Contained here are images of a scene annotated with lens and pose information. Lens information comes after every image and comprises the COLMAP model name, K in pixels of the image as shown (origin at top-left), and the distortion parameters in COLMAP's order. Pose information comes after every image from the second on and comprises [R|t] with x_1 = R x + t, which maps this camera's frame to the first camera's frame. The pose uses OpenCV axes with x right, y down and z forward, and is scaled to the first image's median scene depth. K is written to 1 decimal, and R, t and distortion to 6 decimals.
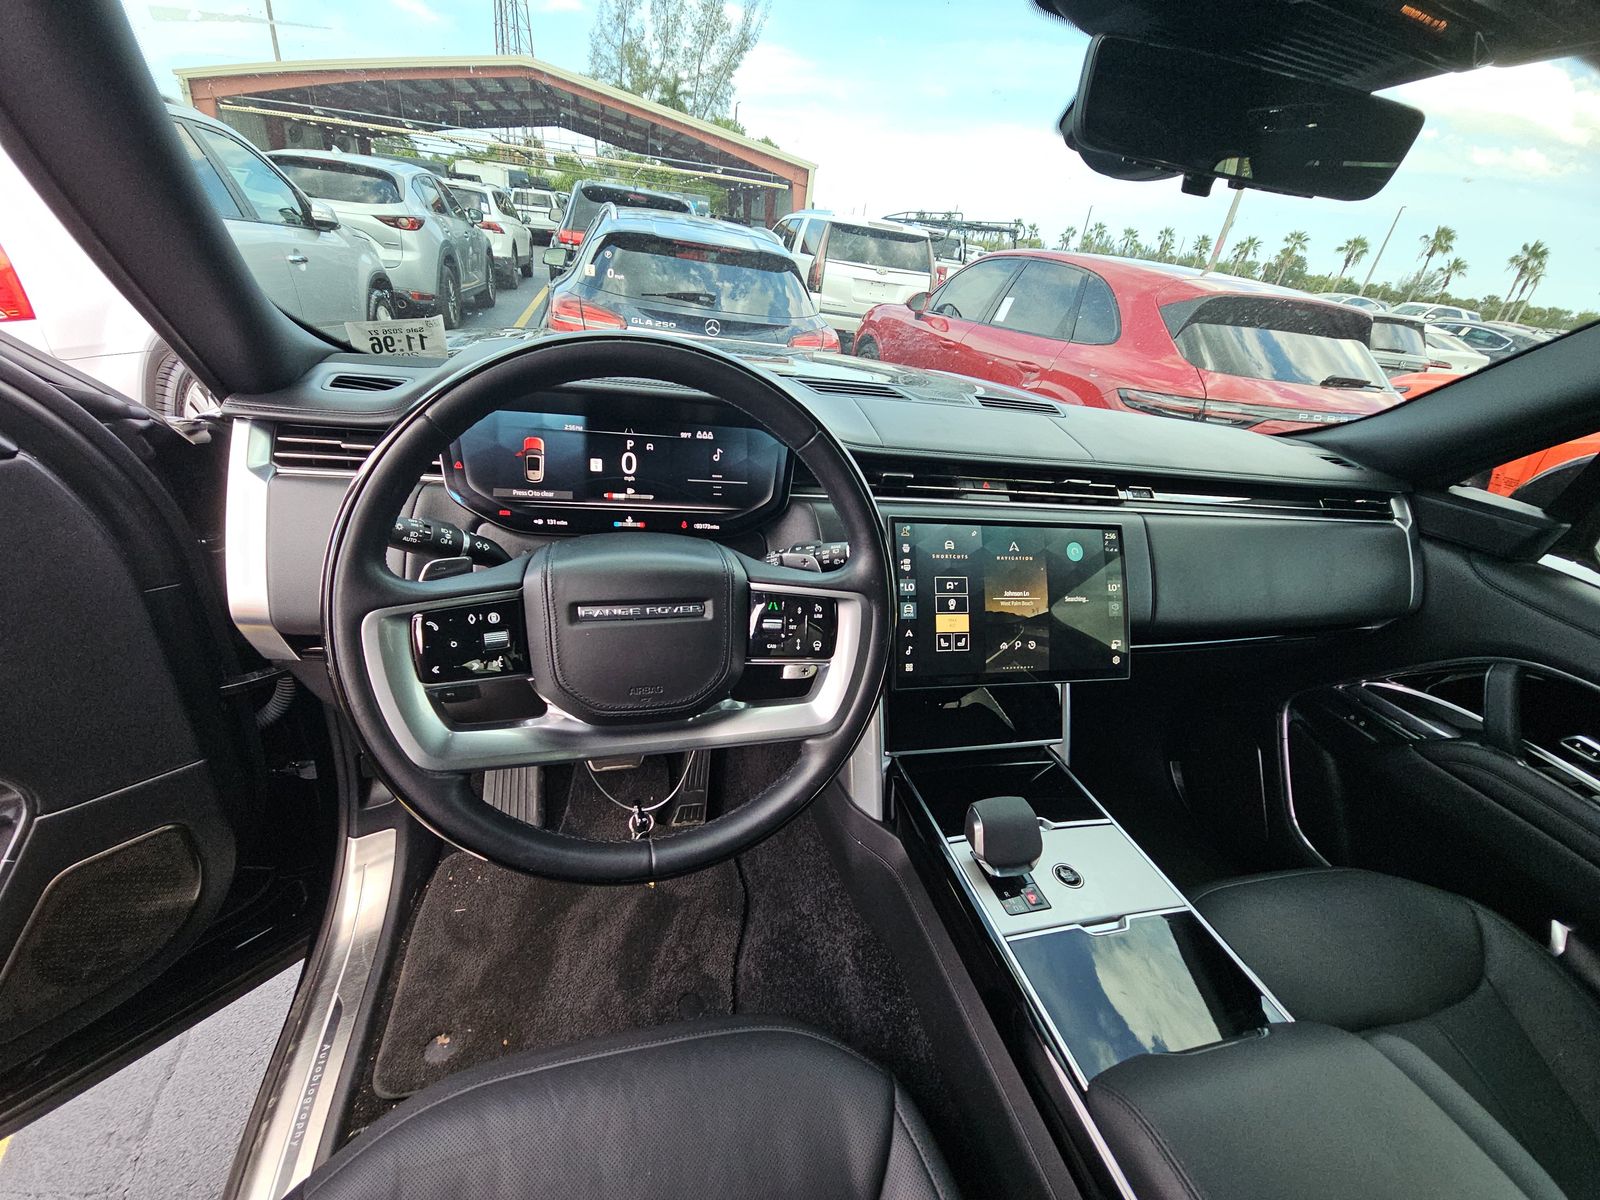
lens RADIAL K [[647.1, 0, 800.0], [0, 647.1, 600.0], [0, 0, 1]] dist [0.000759, -0.007600]
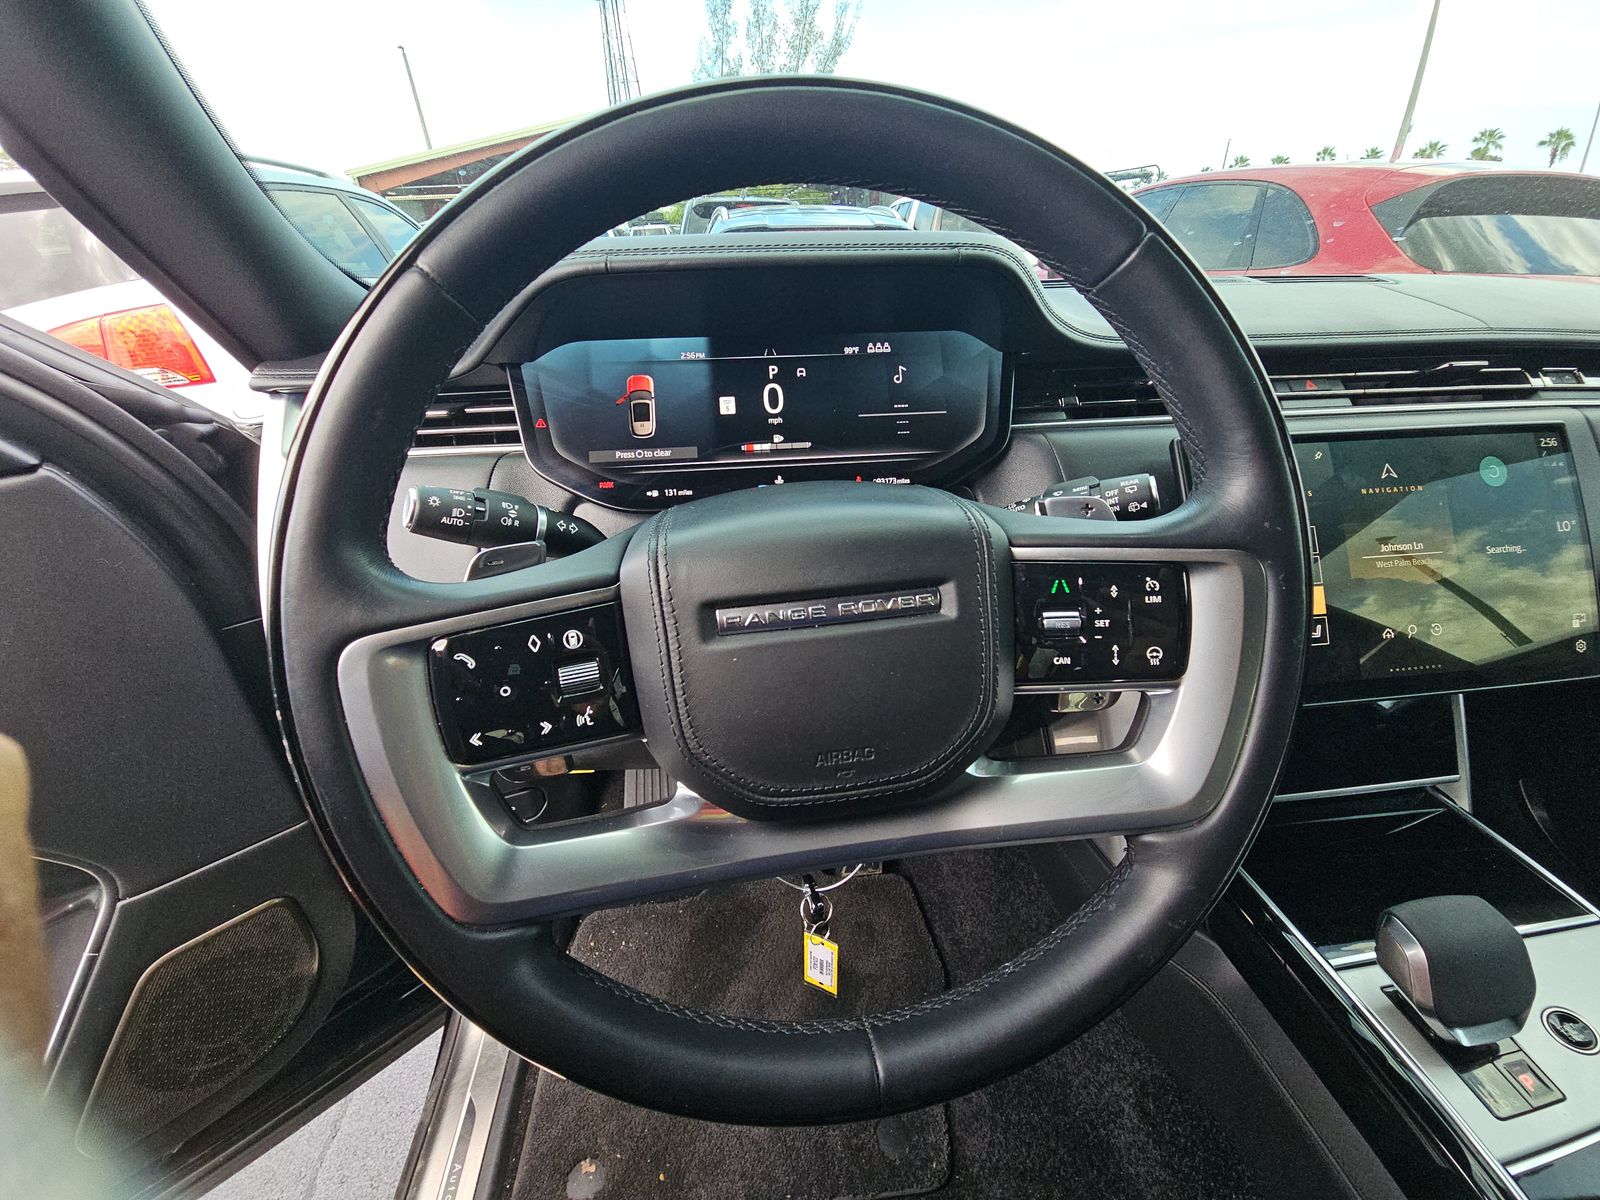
lens RADIAL K [[655.7, 0, 813.6], [0, 655.7, 587.0], [0, 0, 1]] dist [-0.010003, -0.000147]
pose [[0.981407, -0.070854, -0.178382, -0.117002], [0.067115, 0.997382, -0.026913, 0.008537], [0.179821, 0.014440, 0.983593, 0.341760]]
